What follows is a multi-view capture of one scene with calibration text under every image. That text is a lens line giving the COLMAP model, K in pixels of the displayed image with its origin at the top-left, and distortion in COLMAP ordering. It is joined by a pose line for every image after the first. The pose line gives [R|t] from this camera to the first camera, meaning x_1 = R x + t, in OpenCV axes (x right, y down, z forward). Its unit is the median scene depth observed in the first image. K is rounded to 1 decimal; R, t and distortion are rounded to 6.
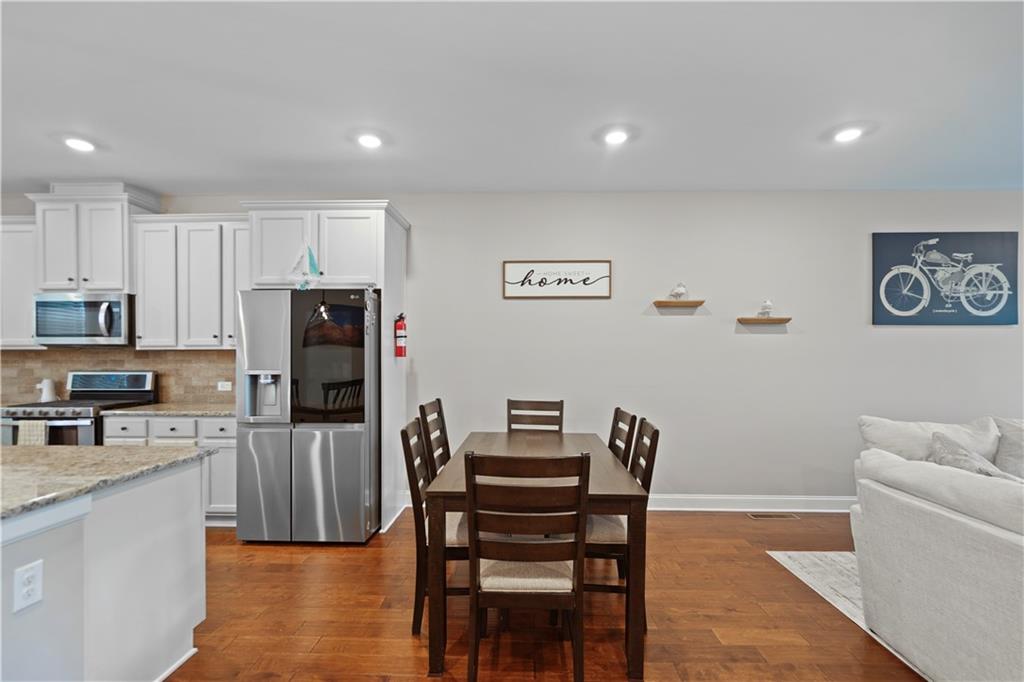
lens RADIAL K [[469.2, 0, 508.0], [0, 469.2, 358.7], [0, 0, 1]] dist [-0.003759, 0.001959]
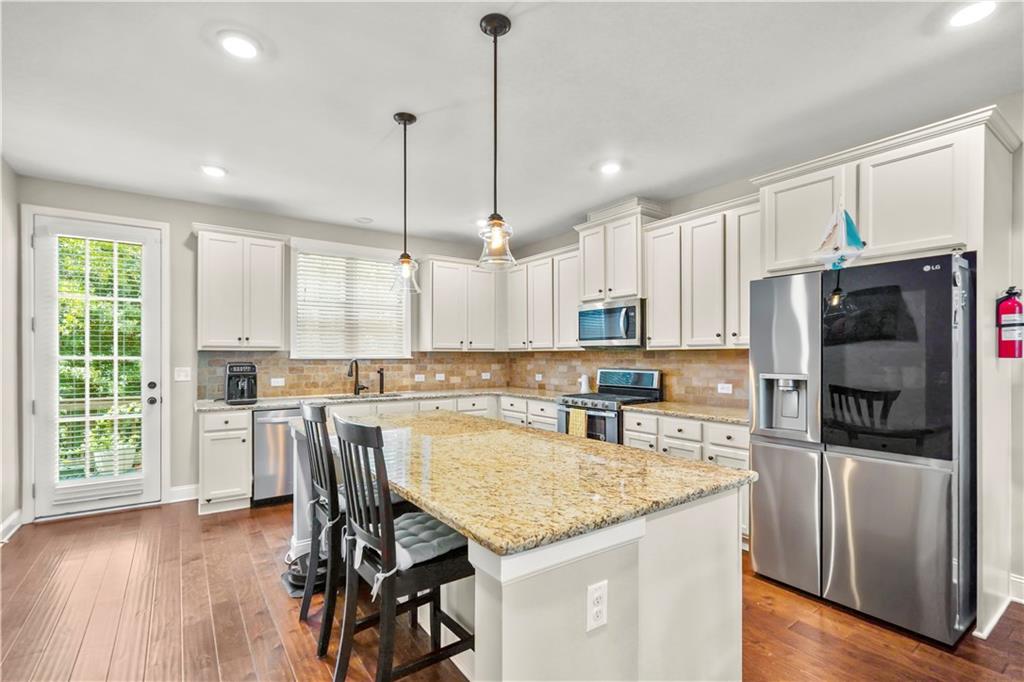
lens RADIAL K [[469.2, 0, 508.0], [0, 469.2, 358.7], [0, 0, 1]] dist [-0.003759, 0.001959]
pose [[0.605524, 0.005389, -0.795809, -0.133062], [-0.003064, 0.999985, 0.004440, -0.003507], [0.795821, -0.000250, 0.605532, 0.099862]]
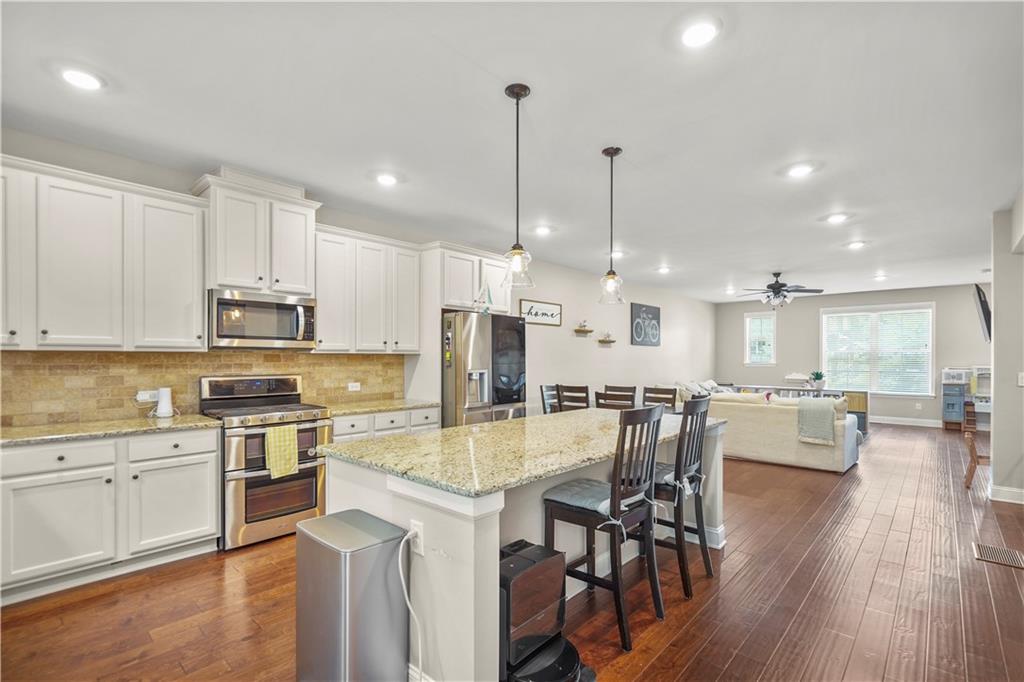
lens RADIAL K [[469.2, 0, 508.0], [0, 469.2, 358.7], [0, 0, 1]] dist [-0.003759, 0.001959]
pose [[0.656172, -0.000033, 0.754611, -1.284312], [0.002877, 0.999993, -0.002458, -0.003793], [-0.754606, 0.003784, 0.656168, 0.002041]]
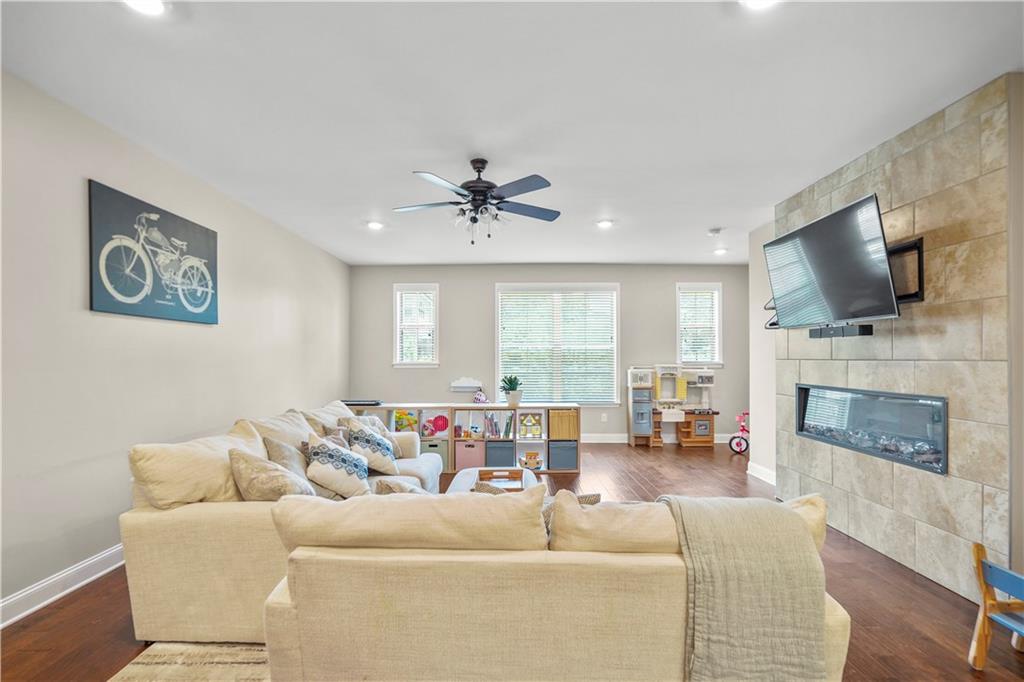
lens RADIAL K [[469.2, 0, 508.0], [0, 469.2, 358.7], [0, 0, 1]] dist [-0.003759, 0.001959]
pose [[-0.023093, -0.005077, 0.999720, 0.068584], [0.004508, 0.999976, 0.005183, -0.001695], [-0.999723, 0.004626, -0.023070, 0.407093]]
